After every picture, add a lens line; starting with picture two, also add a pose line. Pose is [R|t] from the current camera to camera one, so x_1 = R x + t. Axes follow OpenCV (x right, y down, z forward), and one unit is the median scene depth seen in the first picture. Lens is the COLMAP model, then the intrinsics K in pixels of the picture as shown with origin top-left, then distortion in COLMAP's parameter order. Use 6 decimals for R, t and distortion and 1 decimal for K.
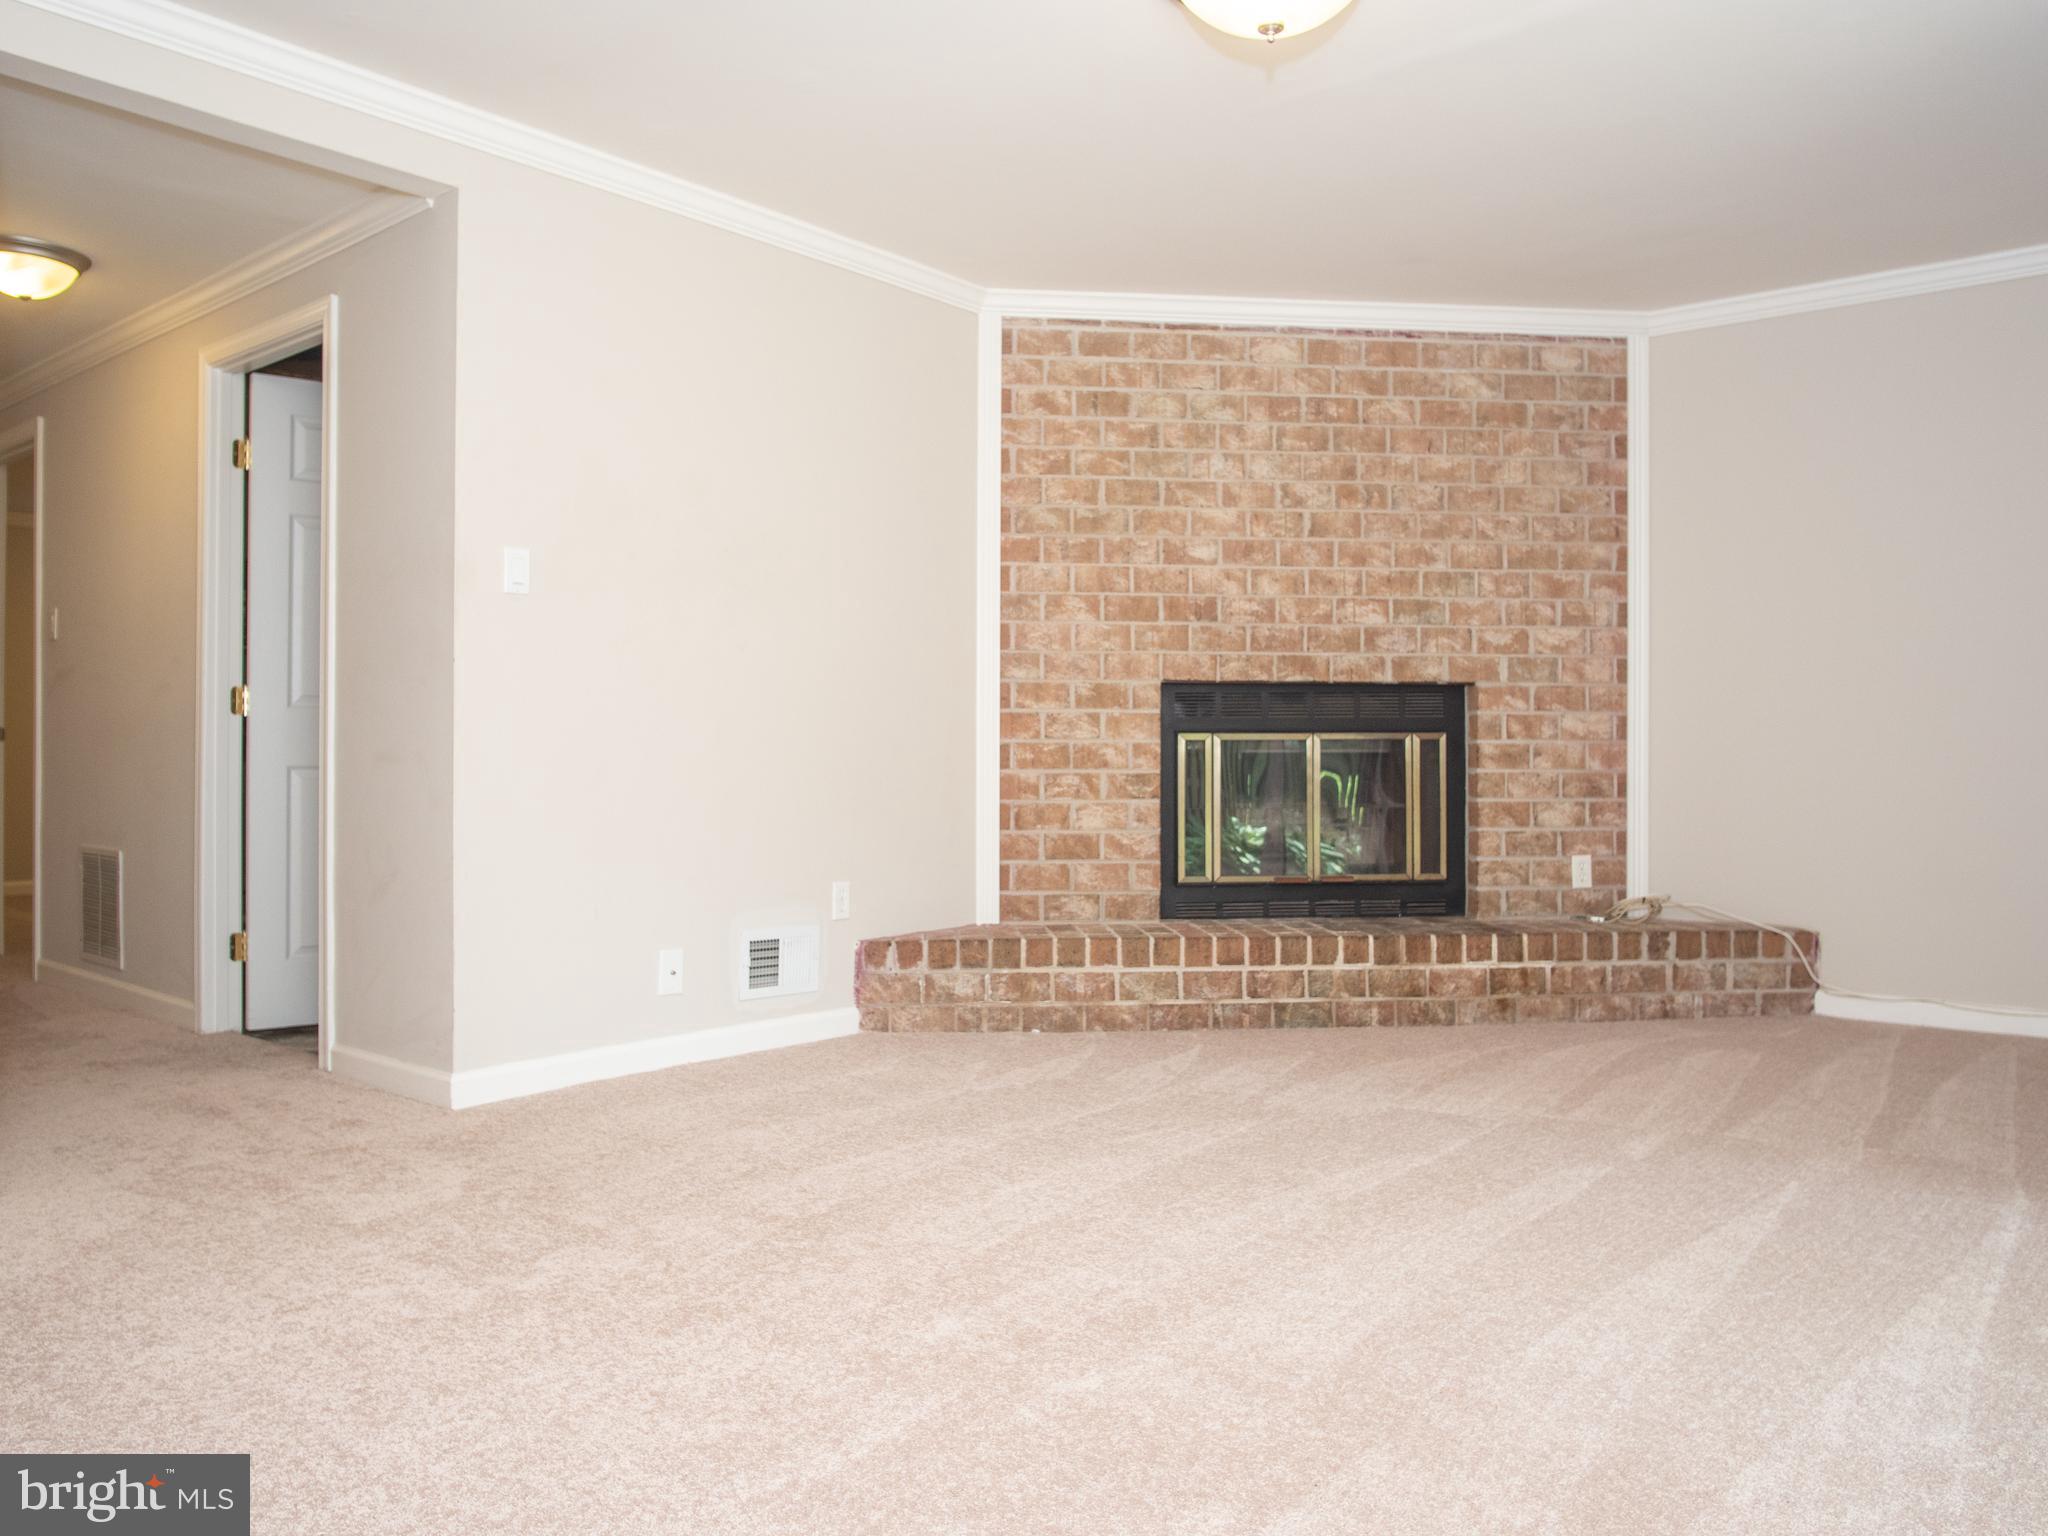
lens RADIAL K [[1505.6, 0, 1028.6], [0, 1505.6, 764.0], [0, 0, 1]] dist [-0.028948, -0.004293]
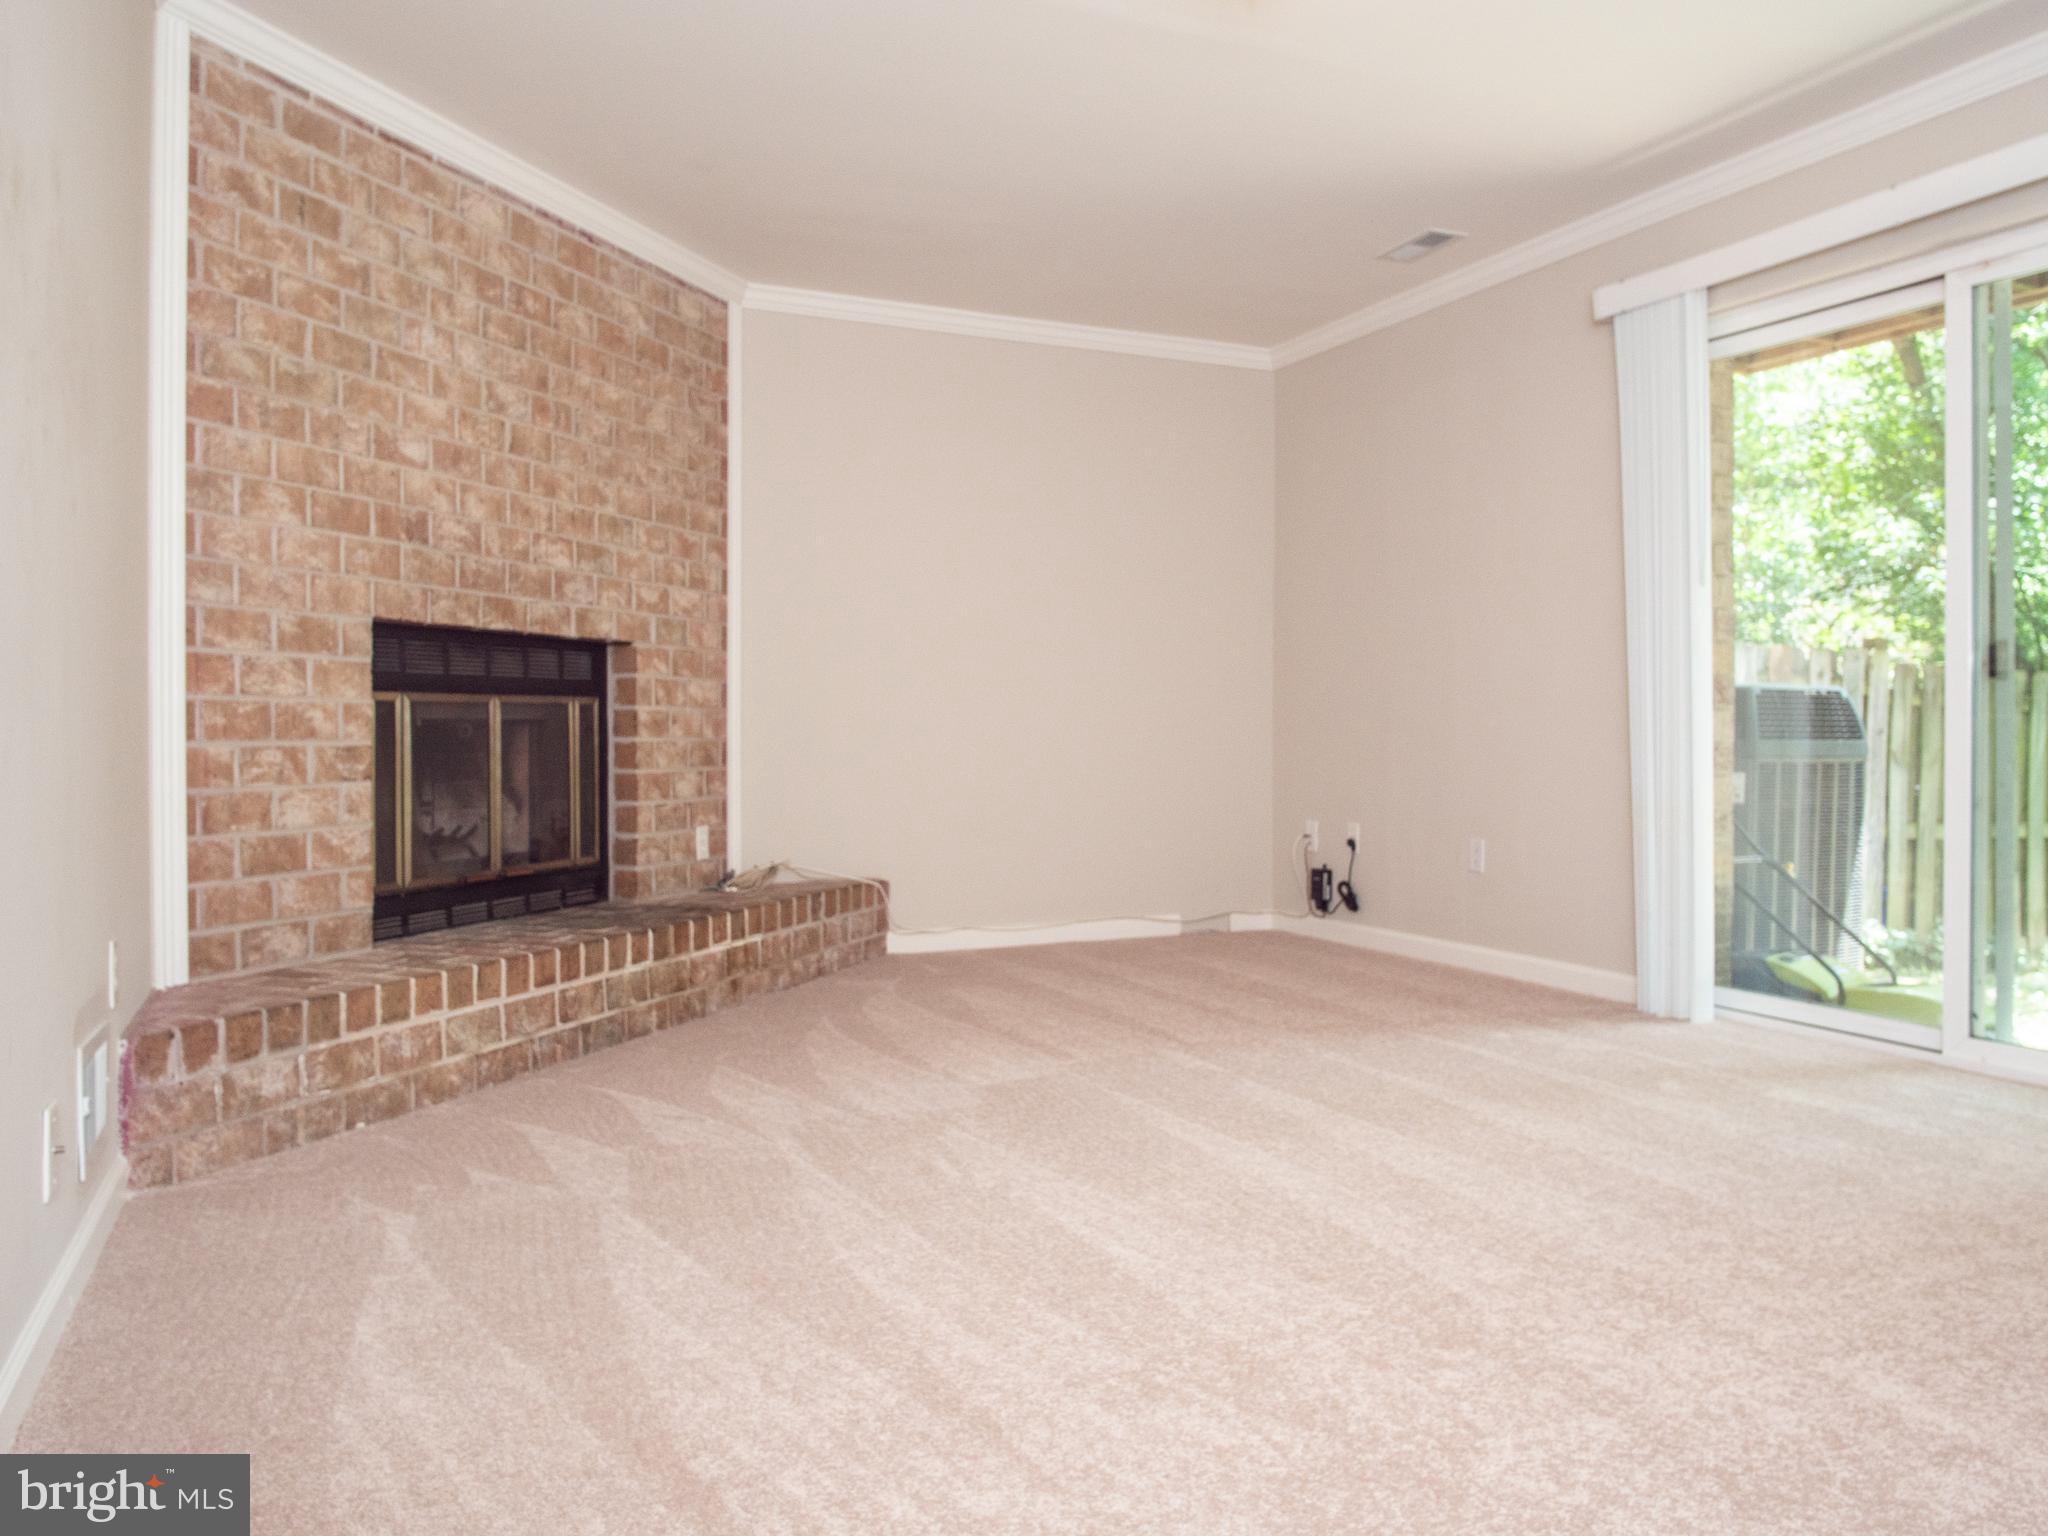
lens RADIAL K [[1505.6, 0, 1026.3], [0, 1505.6, 763.5], [0, 0, 1]] dist [-0.028948, -0.004293]
pose [[0.431030, -0.020426, 0.902106, -0.433796], [0.008153, 0.999791, 0.018743, 0.003965], [-0.902301, -0.000724, 0.431107, 0.405087]]
